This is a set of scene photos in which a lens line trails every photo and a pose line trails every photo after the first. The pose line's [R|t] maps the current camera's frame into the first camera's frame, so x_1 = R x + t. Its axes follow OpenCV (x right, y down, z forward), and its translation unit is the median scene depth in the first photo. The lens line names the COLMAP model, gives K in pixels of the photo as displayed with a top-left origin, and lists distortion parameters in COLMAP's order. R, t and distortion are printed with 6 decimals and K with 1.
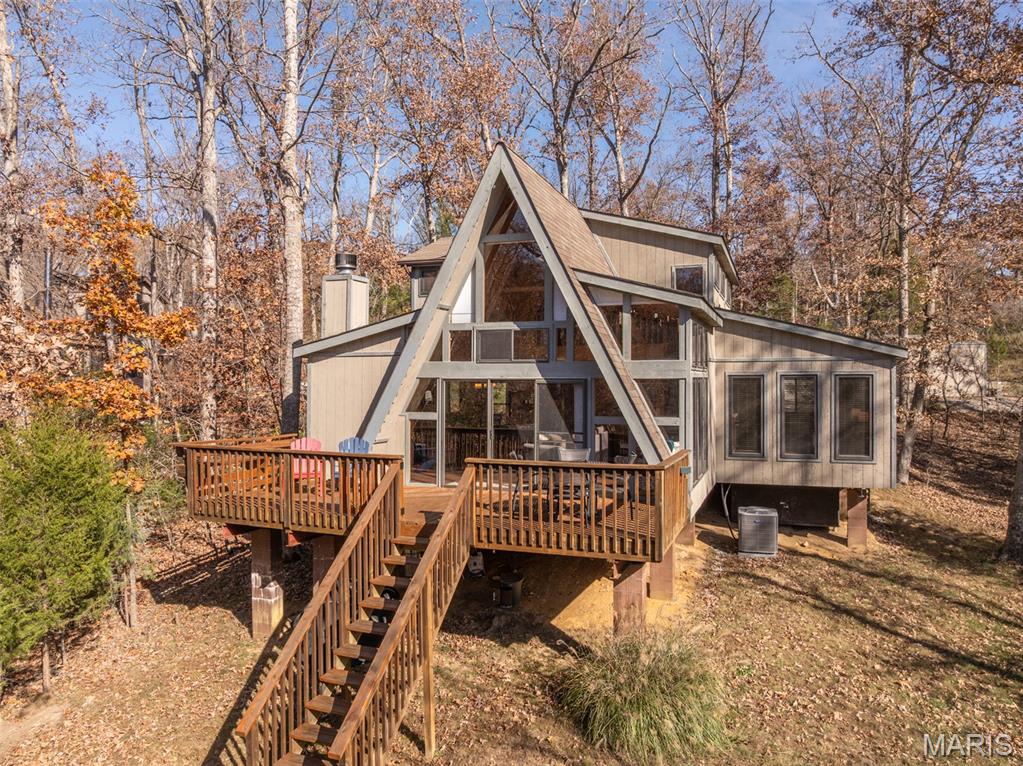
lens RADIAL K [[711.4, 0, 507.8], [0, 711.4, 379.2], [0, 0, 1]] dist [-0.052430, 0.016966]
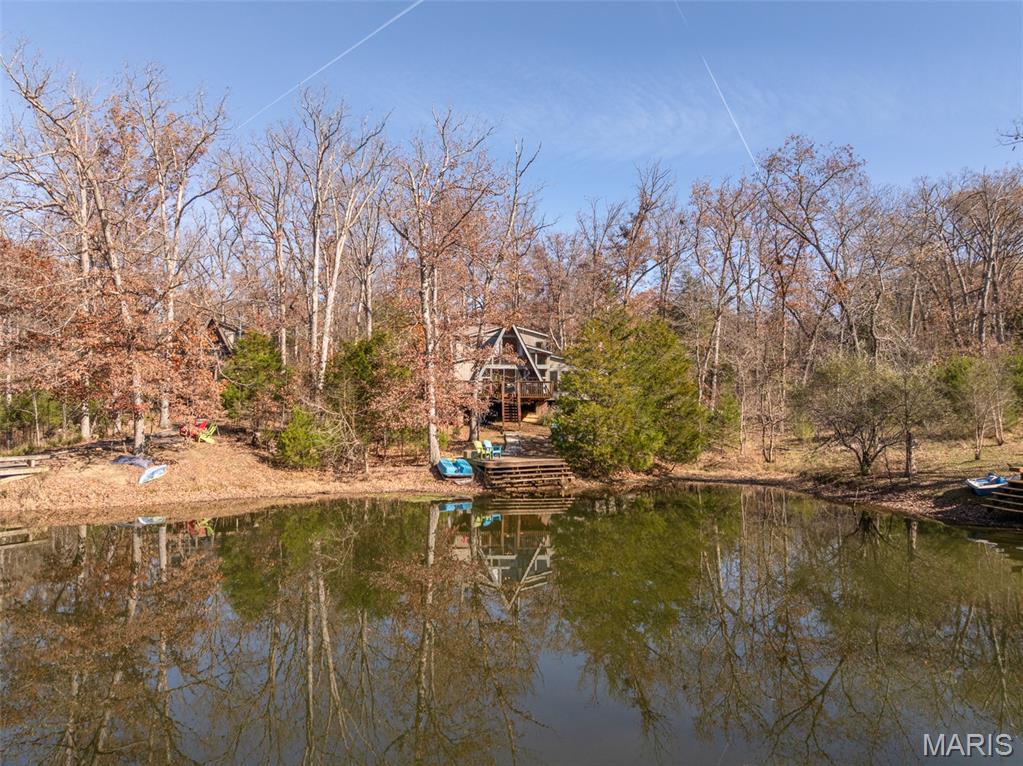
lens RADIAL K [[711.4, 0, 509.3], [0, 711.4, 385.4], [0, 0, 1]] dist [-0.052430, 0.016966]
pose [[0.925723, 0.015035, 0.377904, -1.423601], [-0.002661, 0.999444, -0.033245, 0.214660], [-0.378194, 0.029770, 0.925248, -2.623799]]
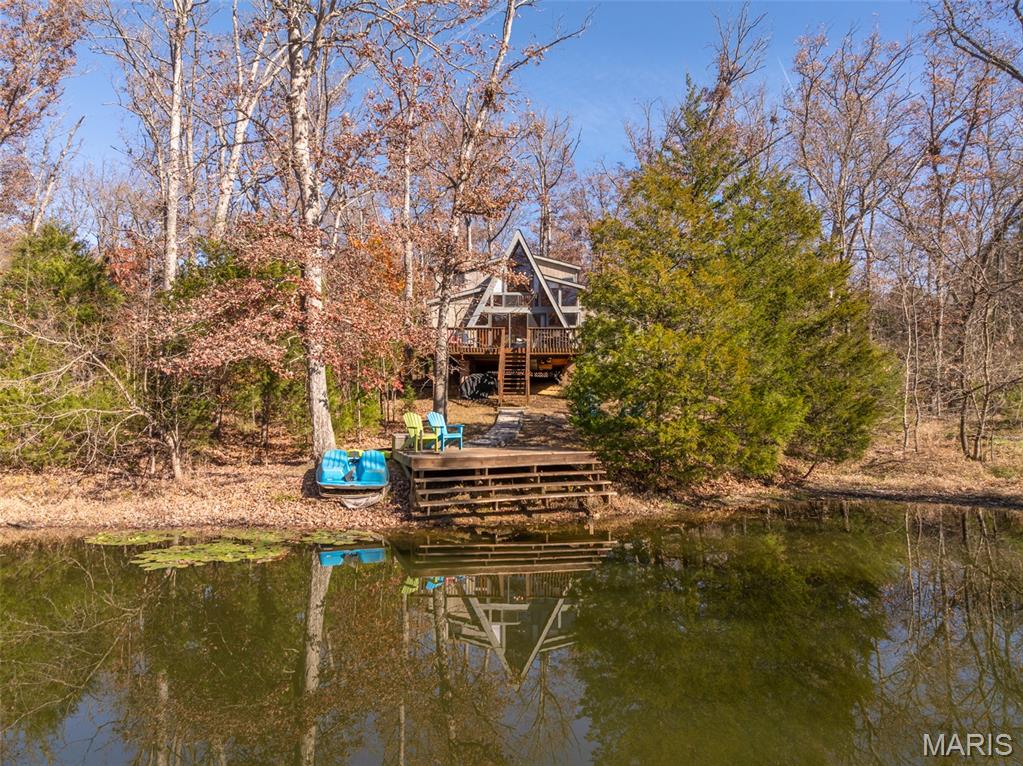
lens RADIAL K [[711.4, 0, 516.1], [0, 711.4, 386.2], [0, 0, 1]] dist [-0.052430, 0.016966]
pose [[0.946323, 0.011903, 0.323004, -0.781521], [-0.002974, 0.999600, -0.028124, 0.317827], [-0.323210, 0.025654, 0.945979, -1.410675]]
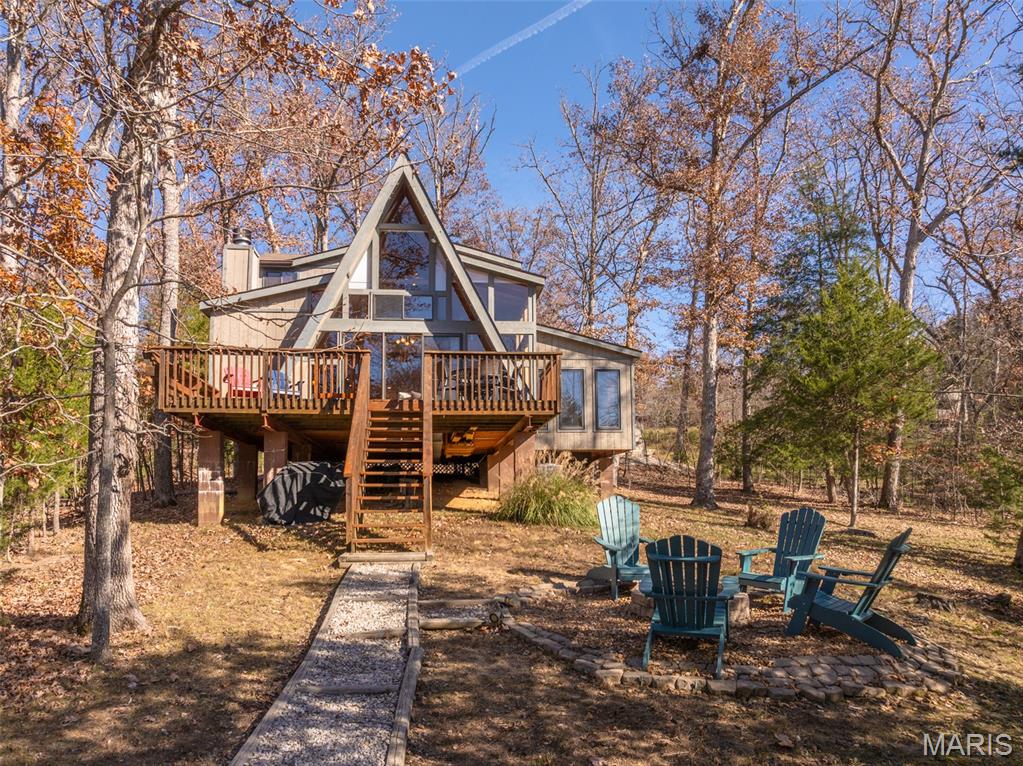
lens RADIAL K [[745.6, 0, 484.0], [0, 745.6, 450.7], [0, 0, 1]] dist [-0.005370, -0.001238]
pose [[0.904918, 0.026191, 0.424780, -0.375871], [0.006836, 0.997081, -0.076042, 0.277577], [-0.425532, 0.071716, 0.902097, -0.237209]]
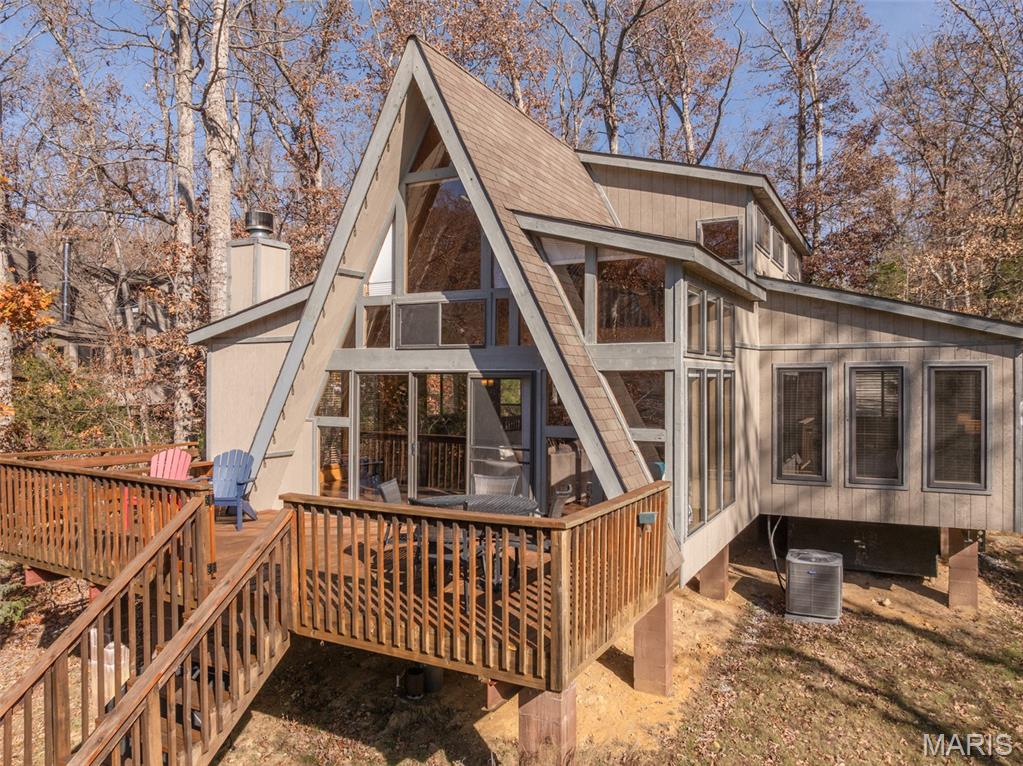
lens RADIAL K [[711.4, 0, 512.0], [0, 711.4, 379.0], [0, 0, 1]] dist [-0.052430, 0.016966]
pose [[0.991203, 0.001009, -0.132348, 0.150783], [-0.000686, 0.999997, 0.002485, 0.004698], [0.132350, -0.002372, 0.991200, 0.263752]]
